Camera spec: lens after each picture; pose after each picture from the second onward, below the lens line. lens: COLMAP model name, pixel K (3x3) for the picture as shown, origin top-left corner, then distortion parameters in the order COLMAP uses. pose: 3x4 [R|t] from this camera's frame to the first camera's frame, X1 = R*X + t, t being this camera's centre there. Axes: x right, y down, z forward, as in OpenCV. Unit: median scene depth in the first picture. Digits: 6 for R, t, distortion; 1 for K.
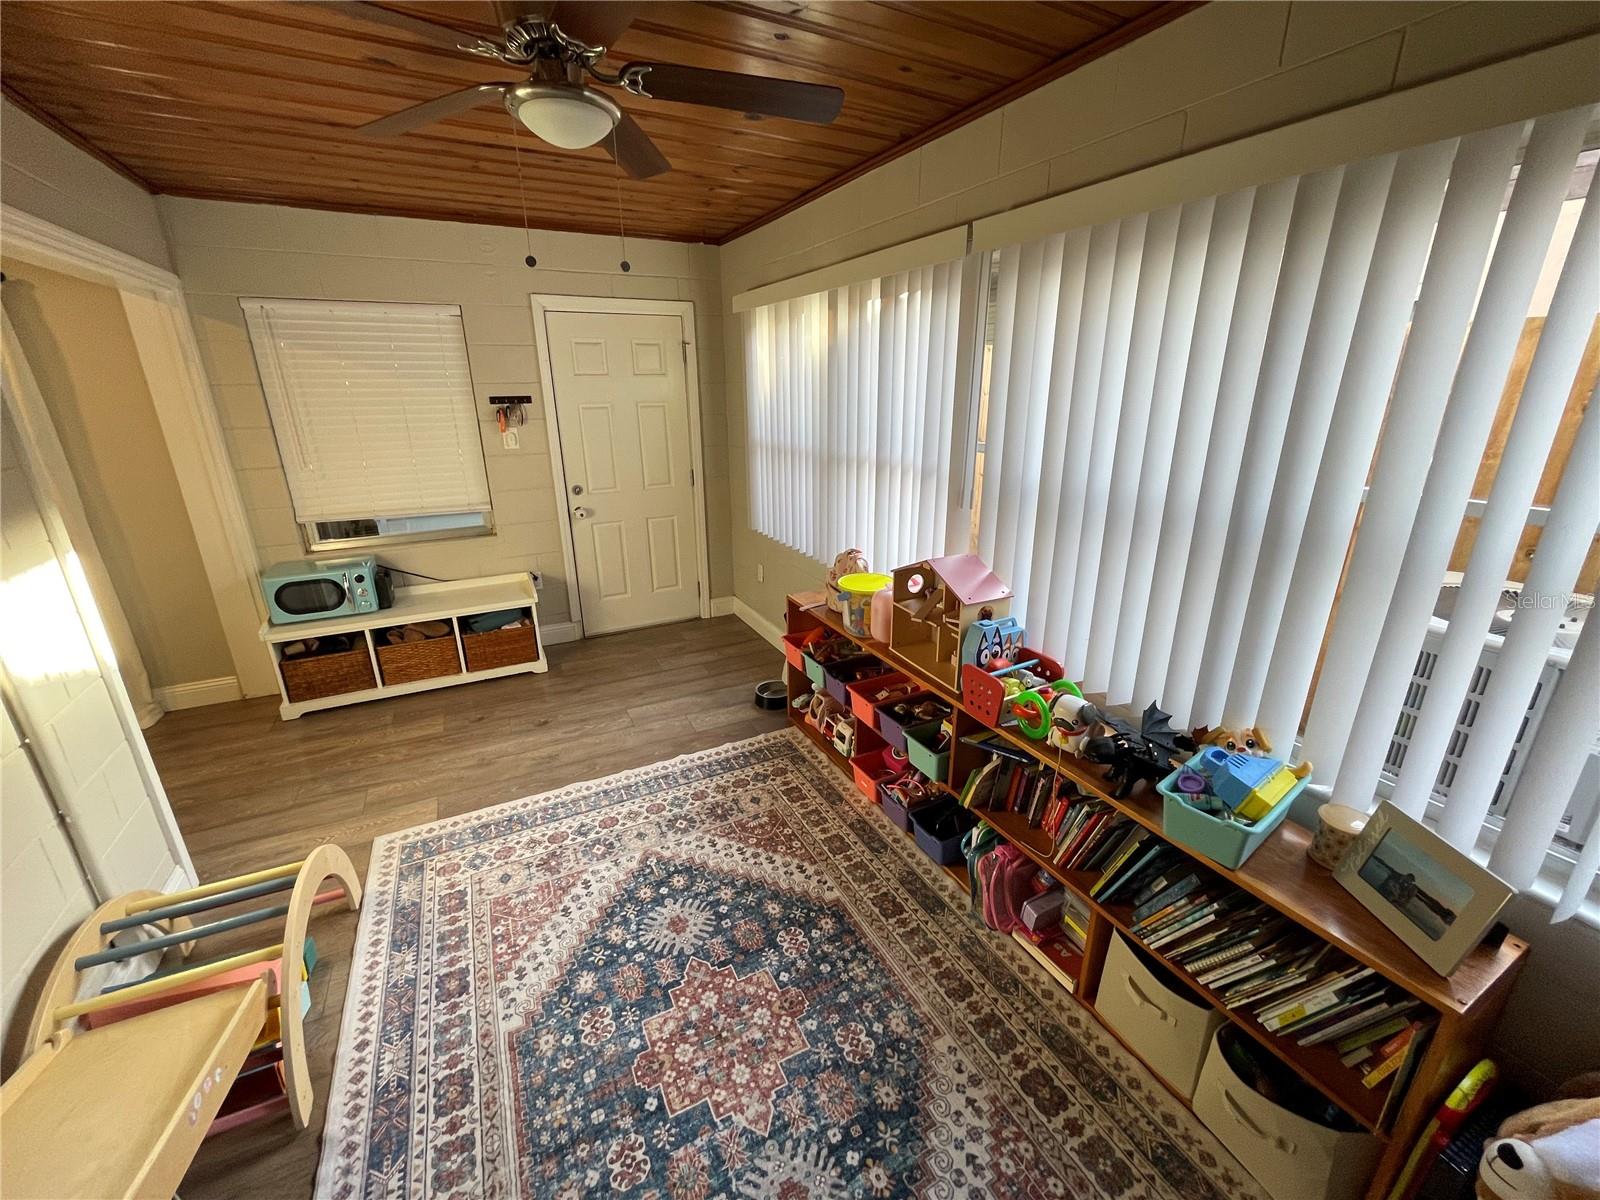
lens RADIAL K [[647.8, 0, 807.0], [0, 647.8, 599.6], [0, 0, 1]] dist [-0.001223, 0.000076]
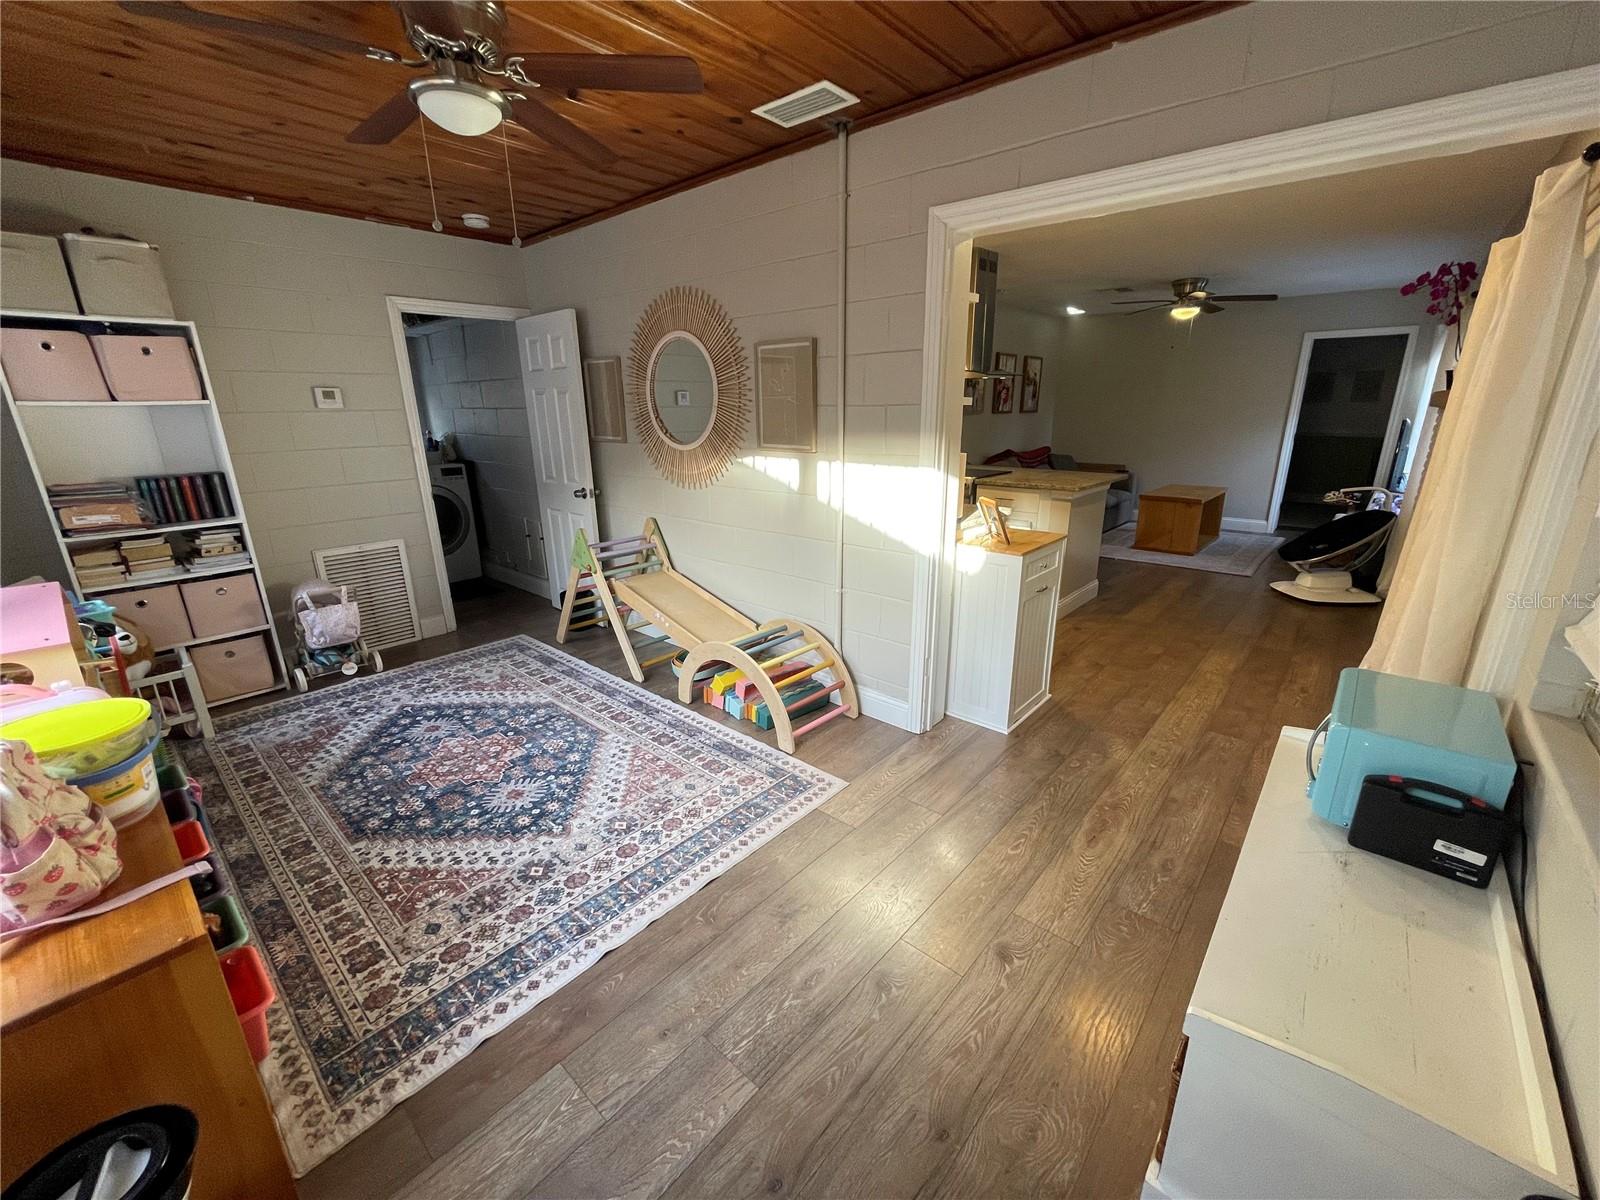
lens RADIAL K [[647.8, 0, 807.0], [0, 647.8, 599.6], [0, 0, 1]] dist [-0.001223, 0.000076]
pose [[-0.931415, 0.117060, -0.344620, -0.303429], [-0.104852, 0.820419, 0.562066, -0.492482], [0.348529, 0.559651, -0.751877, 1.730991]]
